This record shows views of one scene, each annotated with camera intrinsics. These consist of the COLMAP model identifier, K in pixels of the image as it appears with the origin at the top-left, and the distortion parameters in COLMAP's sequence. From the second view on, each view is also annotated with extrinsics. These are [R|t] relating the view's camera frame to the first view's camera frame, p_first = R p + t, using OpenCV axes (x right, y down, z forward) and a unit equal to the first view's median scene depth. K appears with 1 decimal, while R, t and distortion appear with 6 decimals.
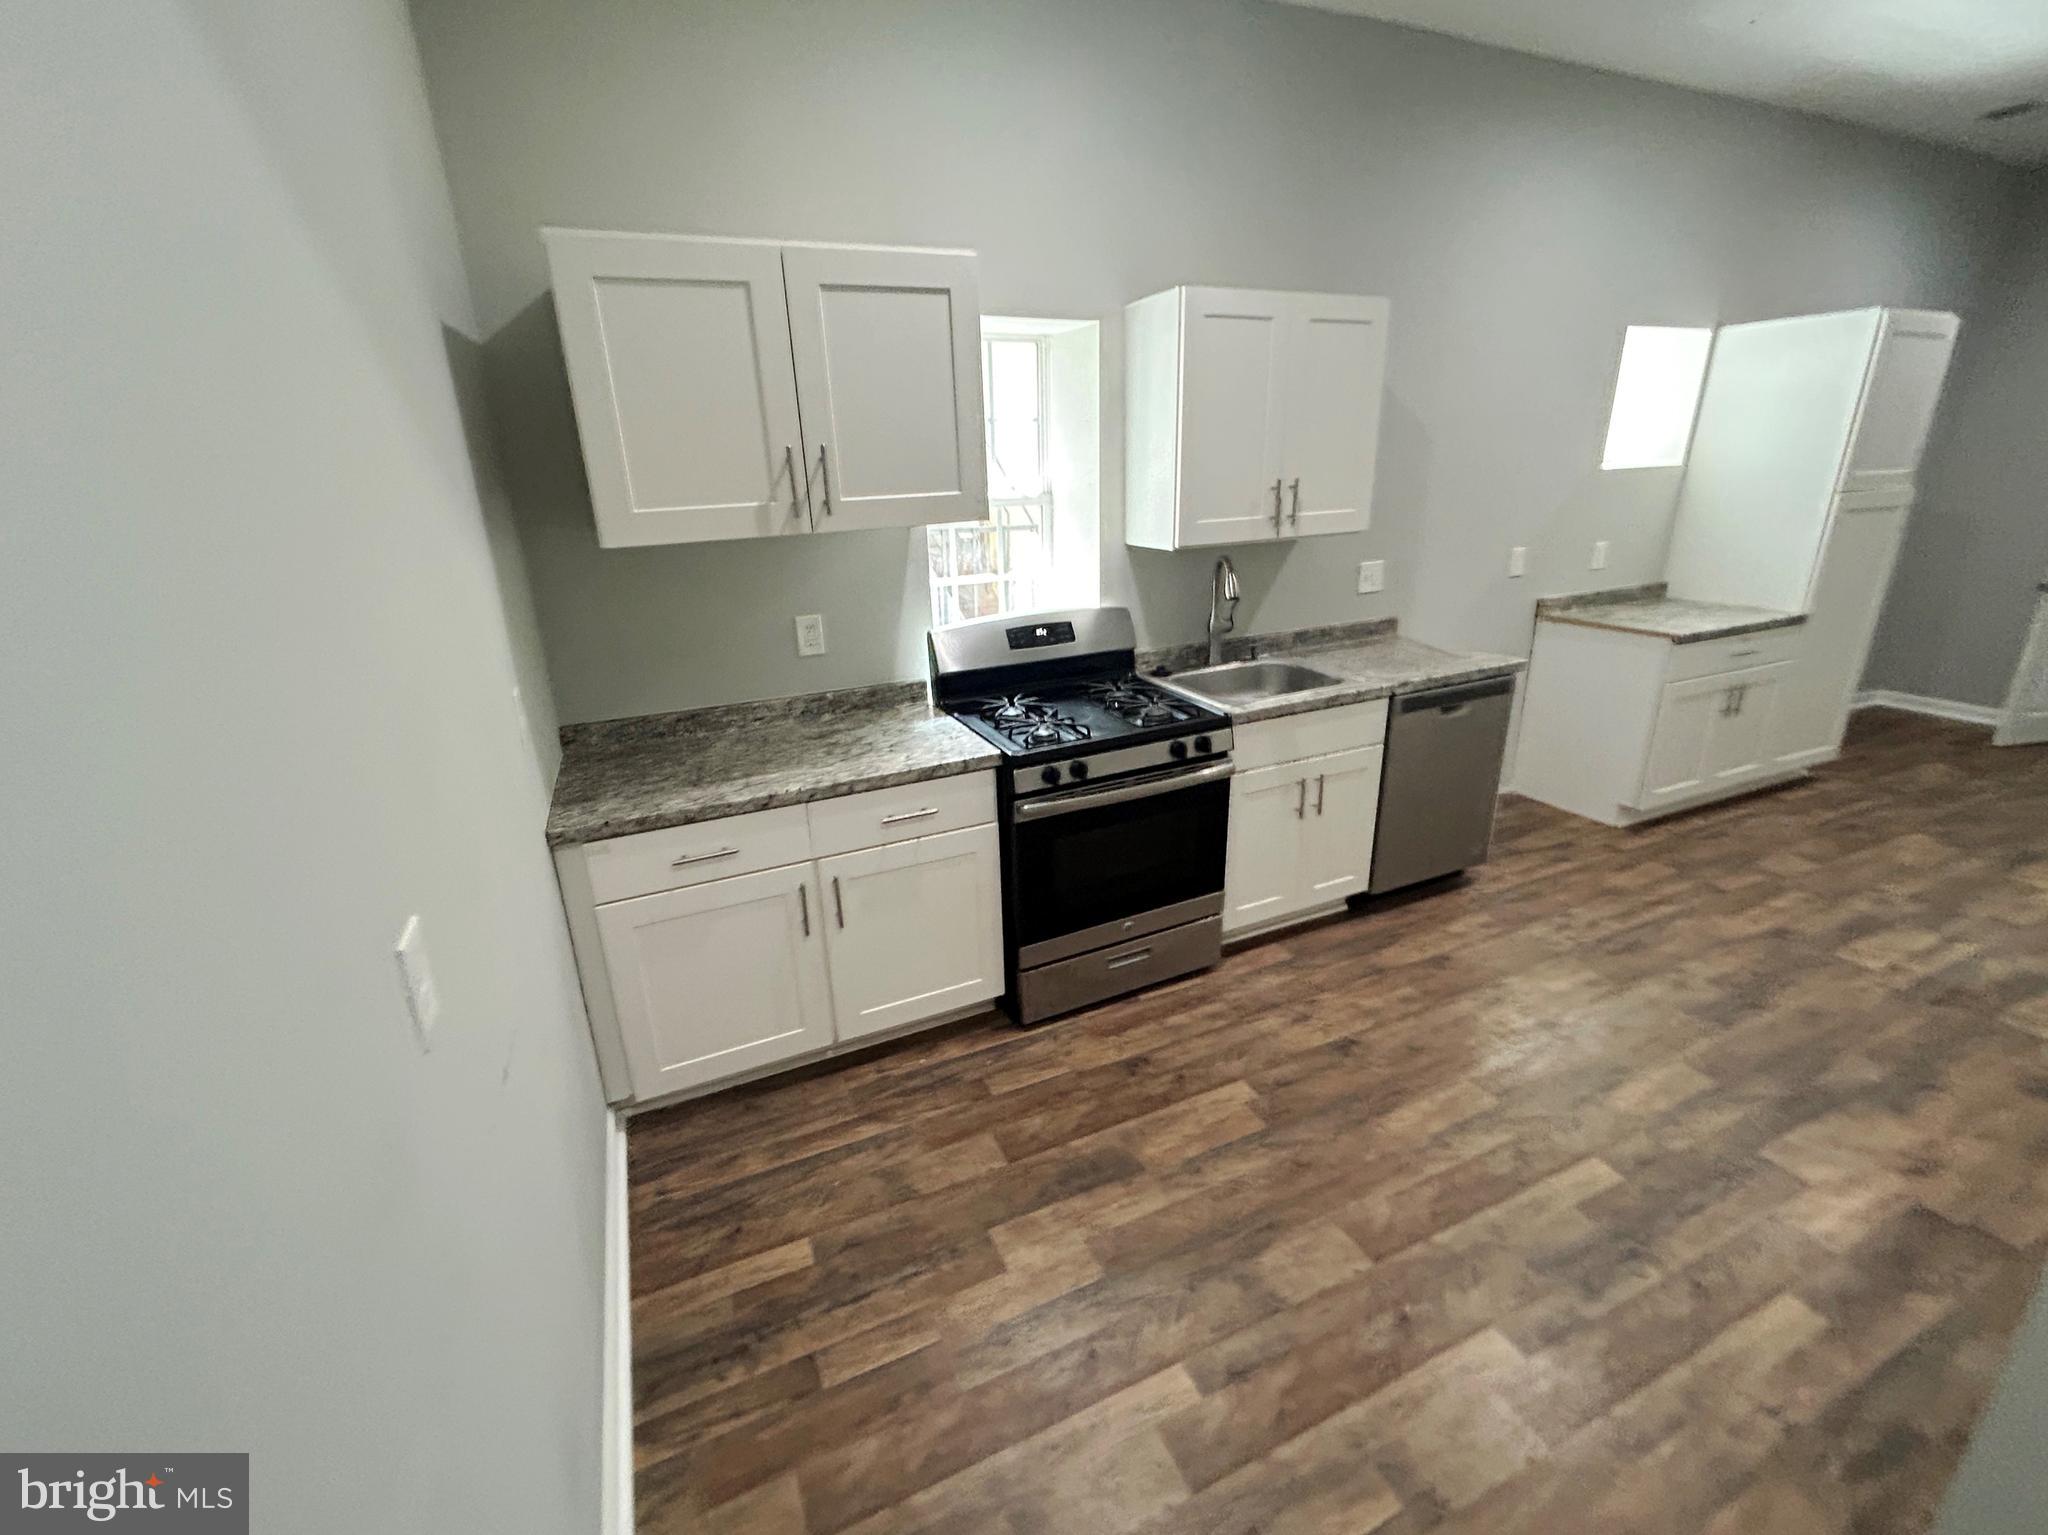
lens RADIAL K [[851.5, 0, 1031.1], [0, 851.5, 771.9], [0, 0, 1]] dist [-0.007609, -0.000077]
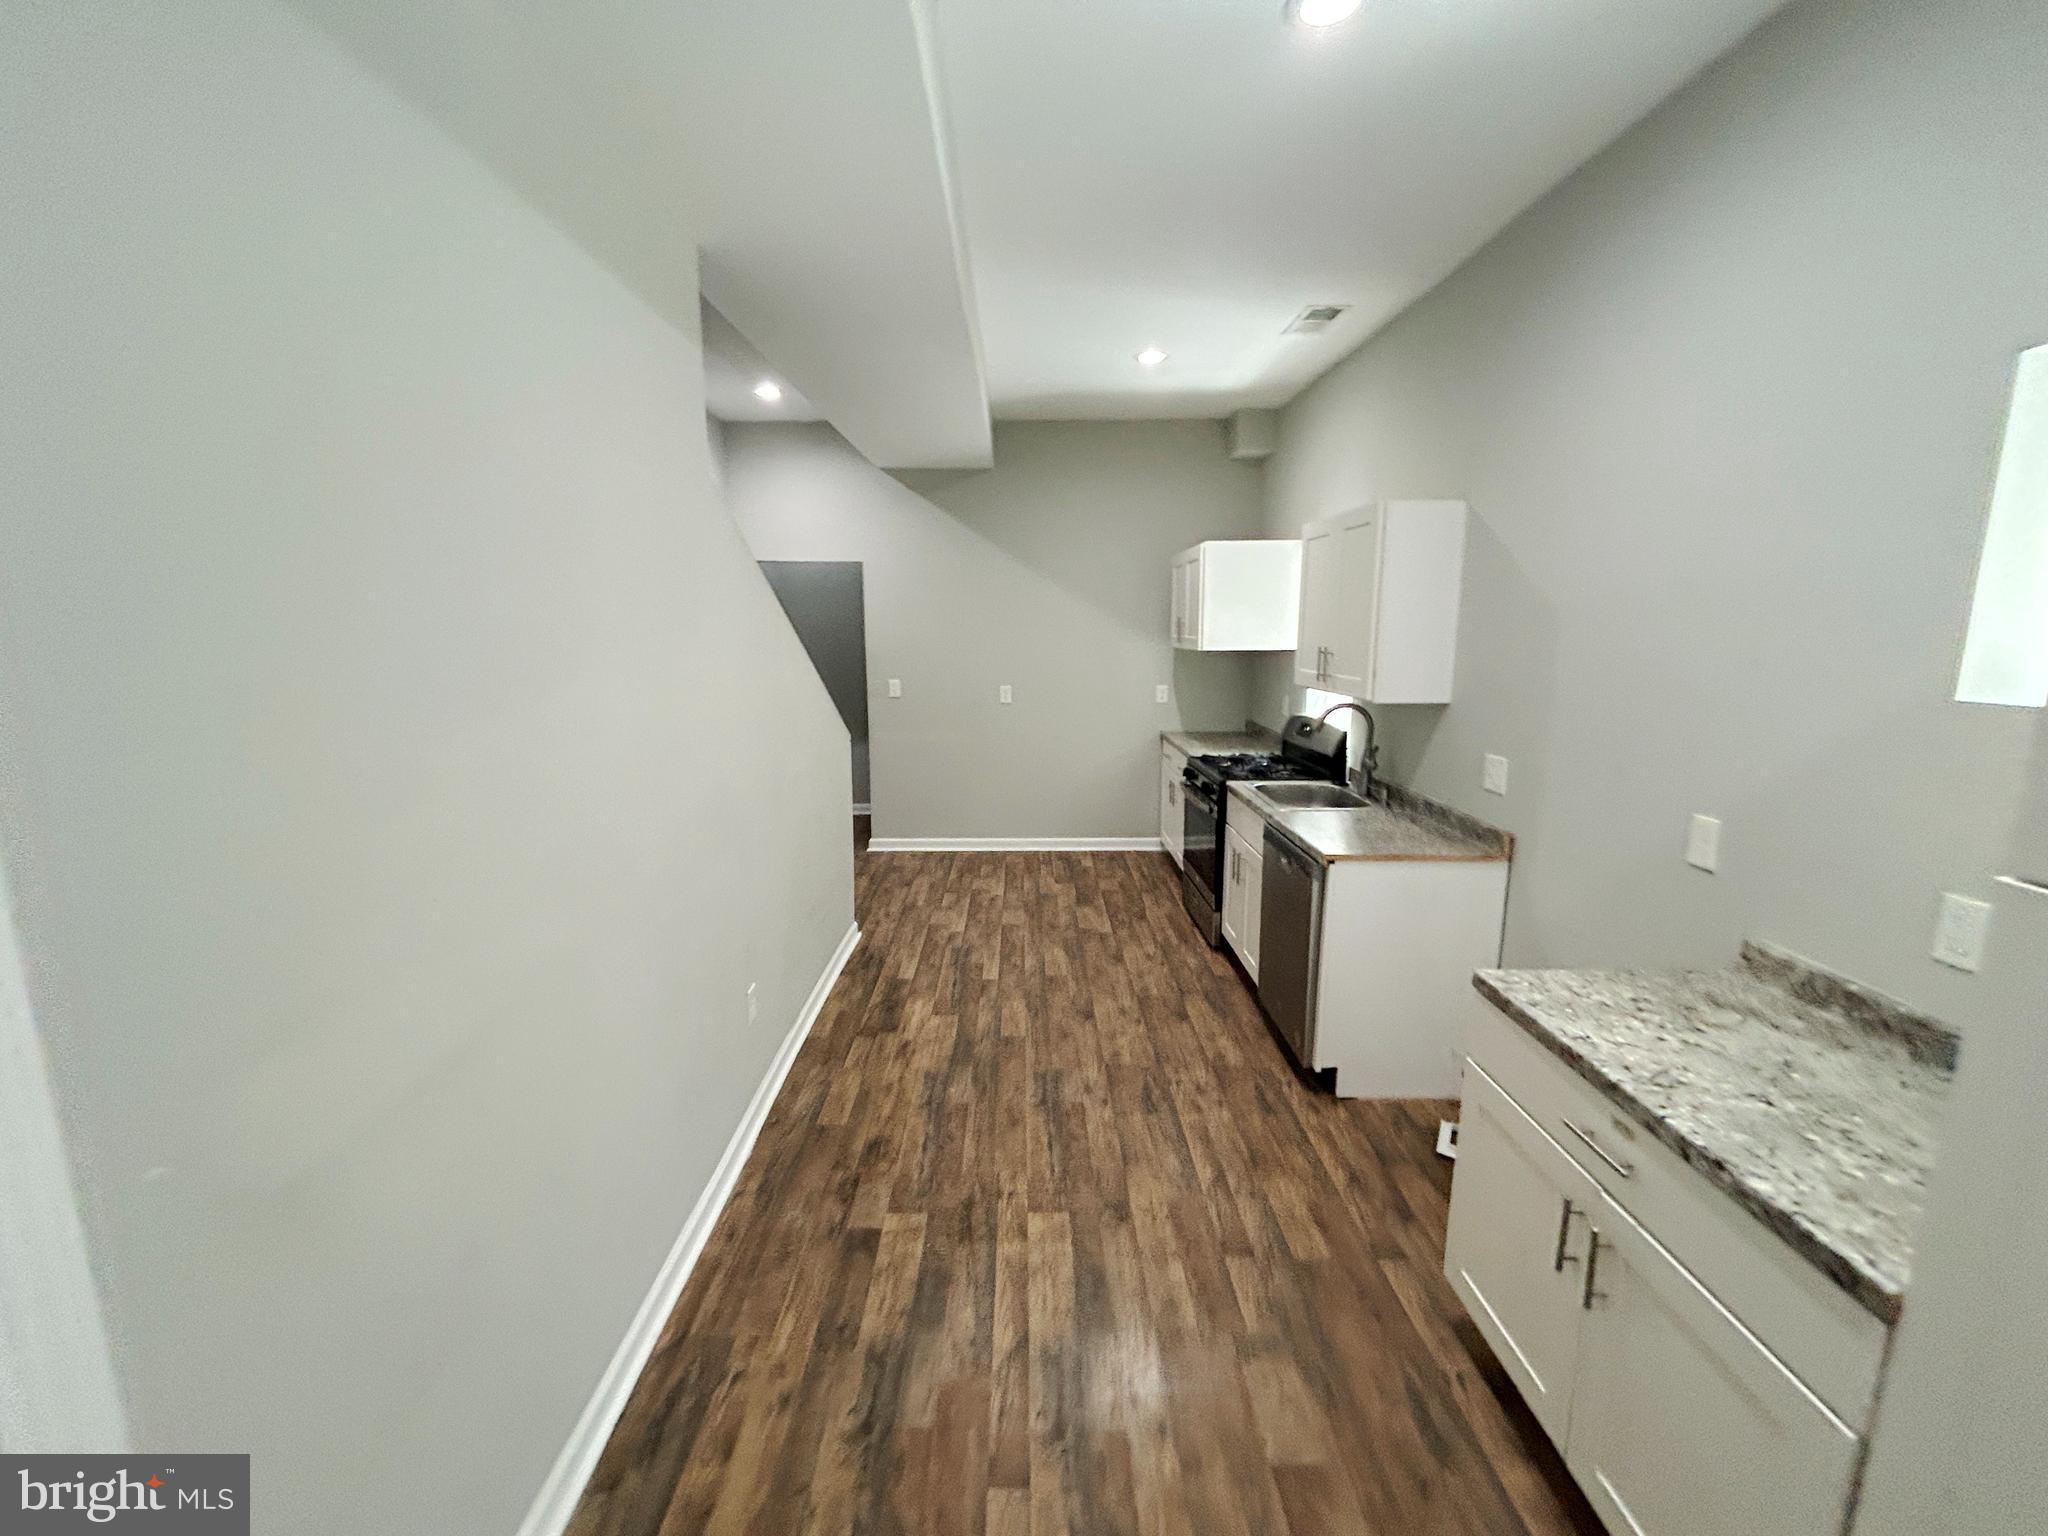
lens RADIAL K [[851.5, 0, 1026.5], [0, 851.5, 767.2], [0, 0, 1]] dist [-0.007609, -0.000077]
pose [[-0.399527, 0.194582, -0.895832, 2.023852], [-0.301914, 0.894767, 0.329000, -0.562697], [0.865578, 0.401909, -0.298736, 1.277656]]
